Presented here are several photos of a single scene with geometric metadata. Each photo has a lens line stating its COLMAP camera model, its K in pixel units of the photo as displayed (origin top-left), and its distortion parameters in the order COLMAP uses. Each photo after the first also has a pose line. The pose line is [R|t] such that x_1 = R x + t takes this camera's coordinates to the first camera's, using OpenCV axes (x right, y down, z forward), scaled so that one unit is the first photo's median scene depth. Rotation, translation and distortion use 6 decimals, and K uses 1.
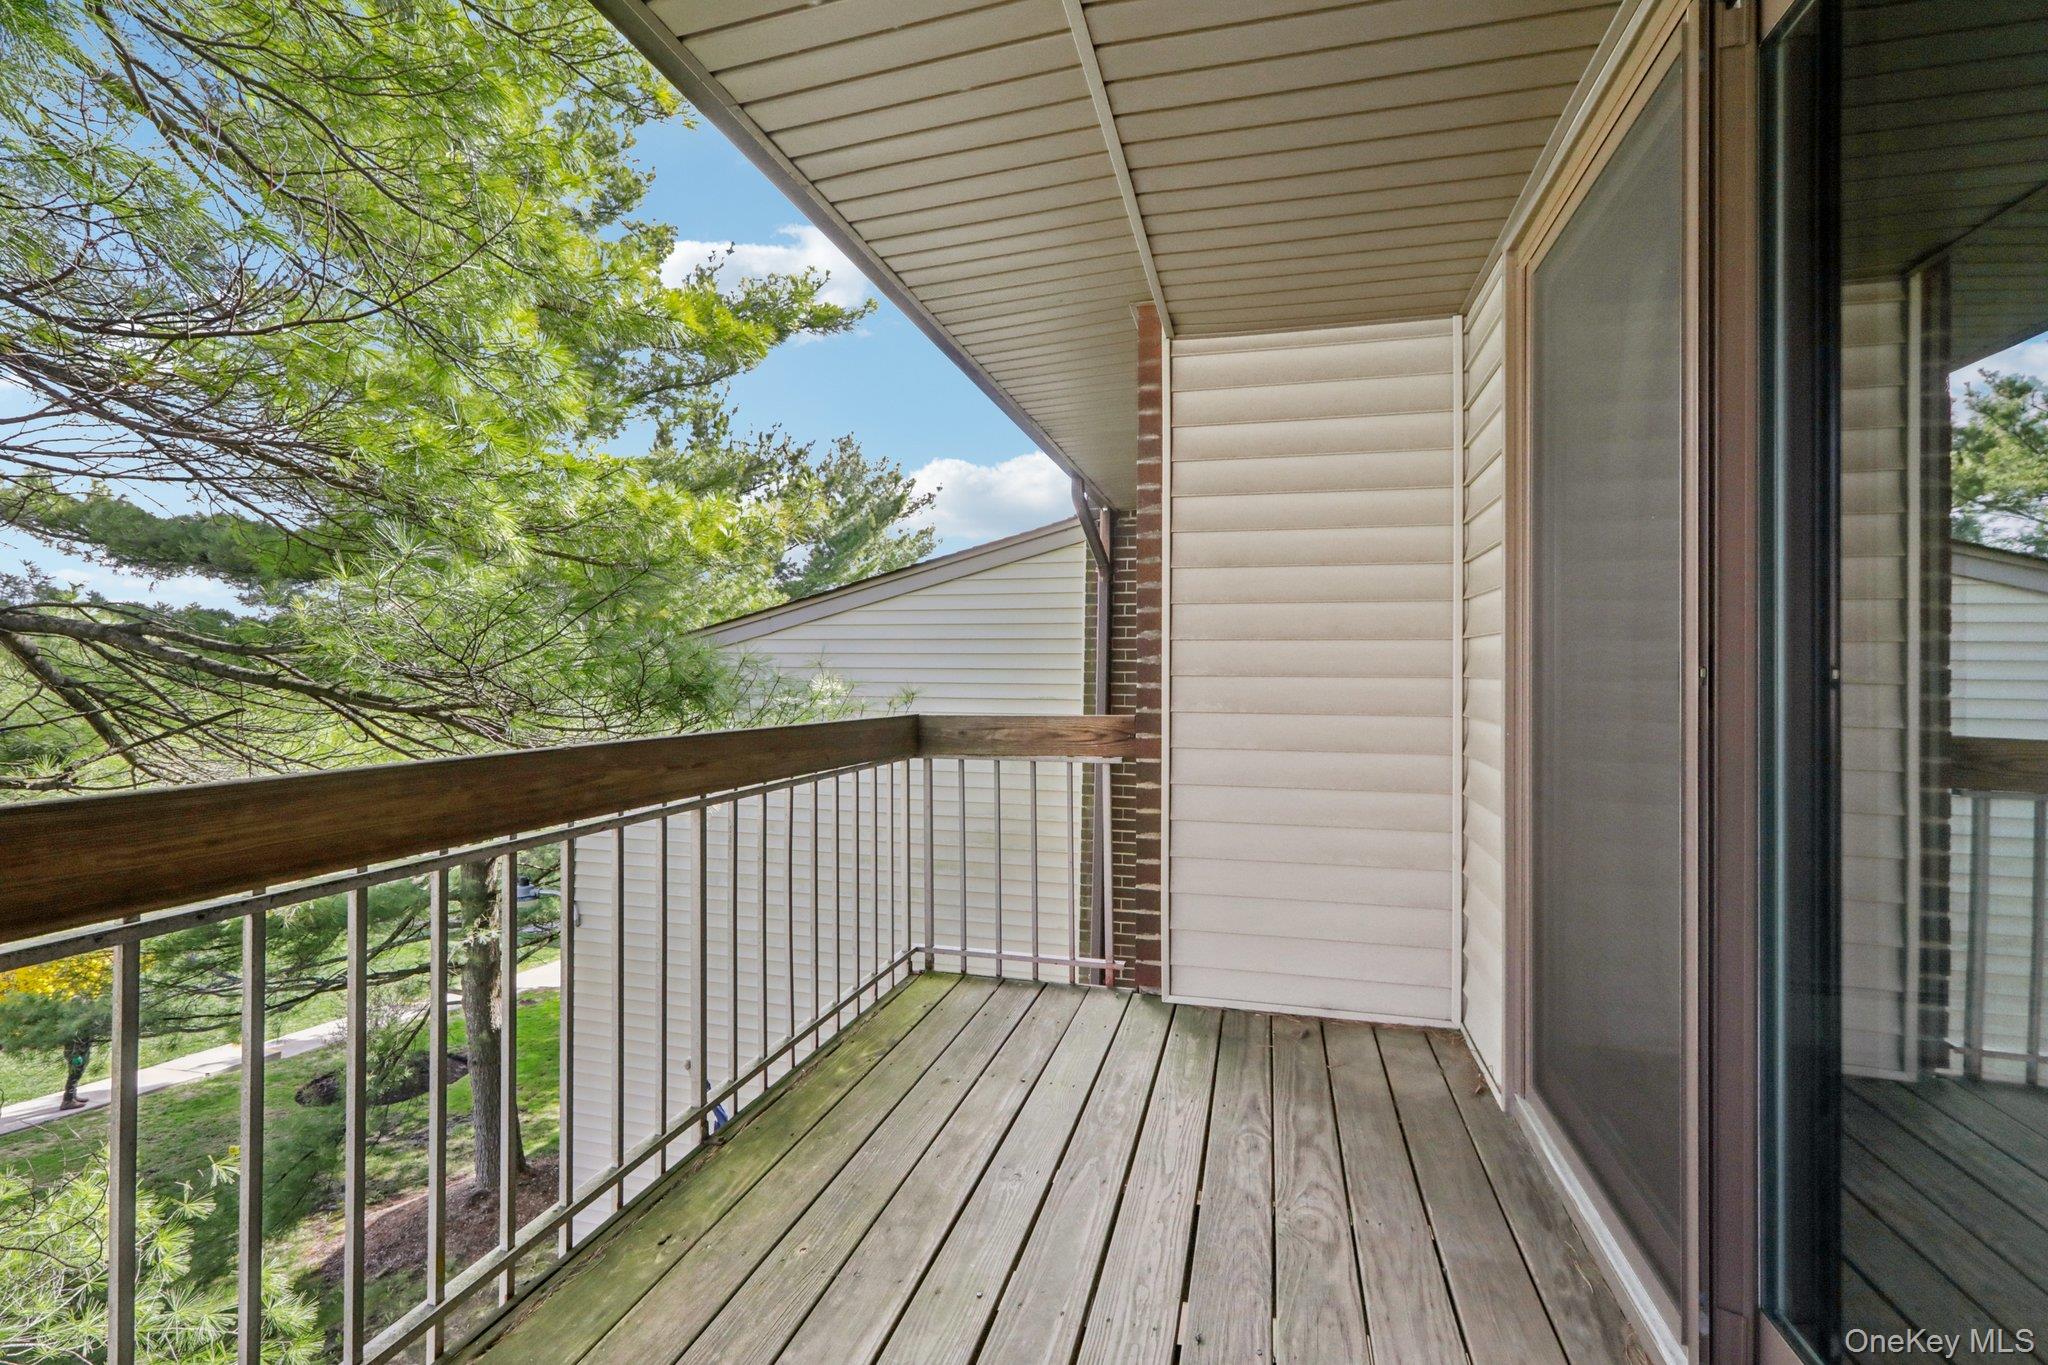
lens RADIAL K [[939.0, 0, 1009.7], [0, 939.0, 678.3], [0, 0, 1]] dist [-0.000860, 0.000463]
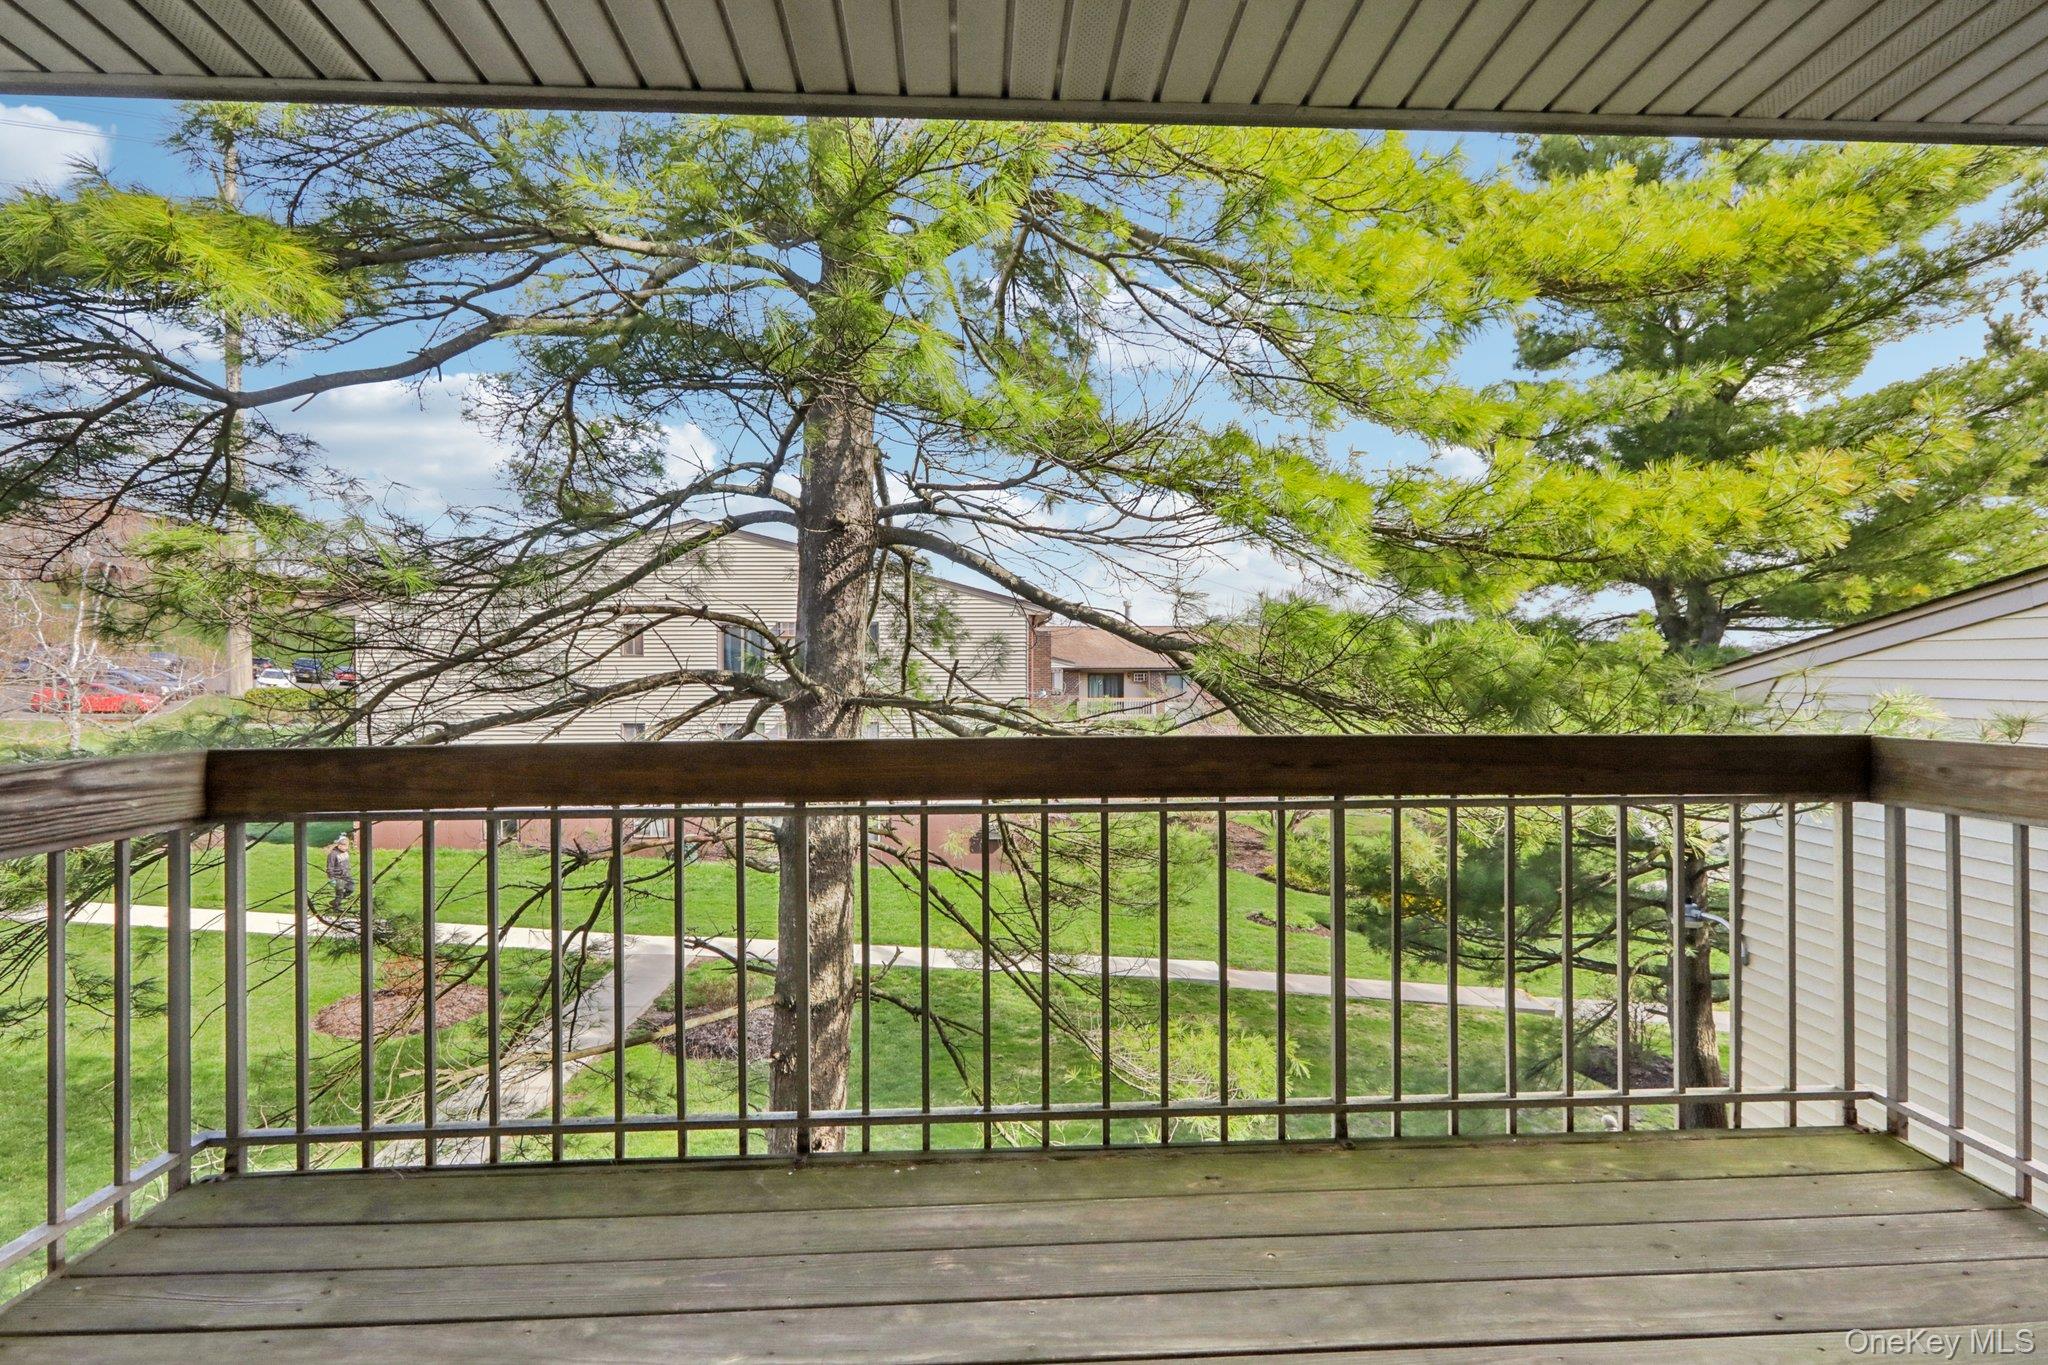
lens RADIAL K [[939.0, 0, 1007.0], [0, 939.0, 675.1], [0, 0, 1]] dist [-0.000860, 0.000463]
pose [[0.296893, 0.001364, -0.954910, 0.347784], [0.001710, 0.999997, 0.001960, -0.005701], [0.954909, -0.002215, 0.296890, 0.233969]]
